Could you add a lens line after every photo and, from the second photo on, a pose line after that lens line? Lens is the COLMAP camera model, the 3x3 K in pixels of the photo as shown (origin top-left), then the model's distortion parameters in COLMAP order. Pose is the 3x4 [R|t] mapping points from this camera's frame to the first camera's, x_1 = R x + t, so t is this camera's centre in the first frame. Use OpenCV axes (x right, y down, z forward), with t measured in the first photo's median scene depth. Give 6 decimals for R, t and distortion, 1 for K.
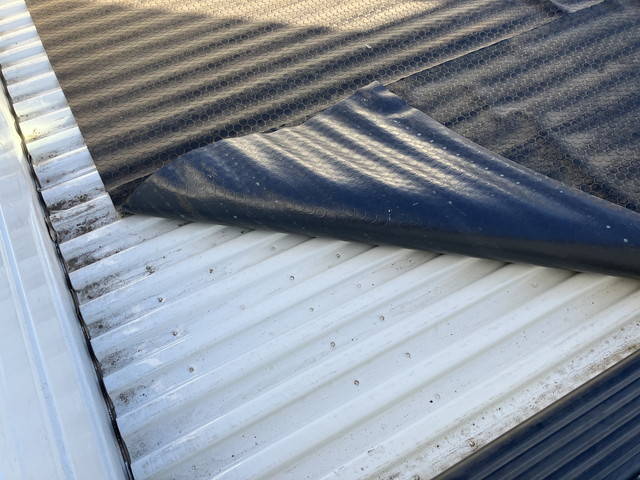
lens RADIAL K [[527.6, 0, 320.0], [0, 527.6, 240.0], [0, 0, 1]] dist [0.004896, 0.003795]
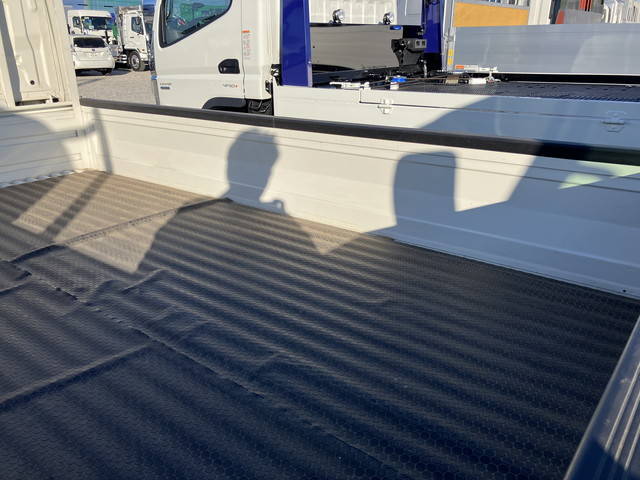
lens RADIAL K [[527.6, 0, 320.0], [0, 527.6, 240.0], [0, 0, 1]] dist [0.004896, 0.003795]
pose [[0.377681, 0.327436, -0.866108, 2.170838], [-0.748201, 0.658972, -0.077138, -1.068681], [0.545483, 0.677157, 0.493869, 0.788550]]
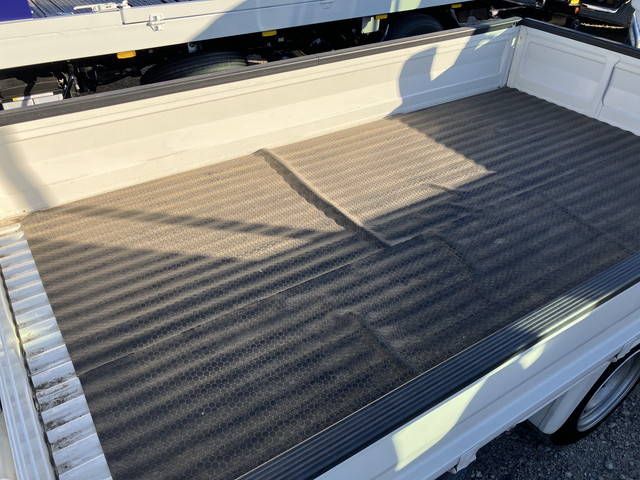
lens RADIAL K [[527.6, 0, 320.0], [0, 527.6, 240.0], [0, 0, 1]] dist [0.004896, 0.003795]
pose [[0.996625, -0.017224, 0.080264, 0.152254], [0.041502, 0.949299, -0.311624, 0.035979], [-0.070827, 0.313903, 0.946810, -0.522849]]
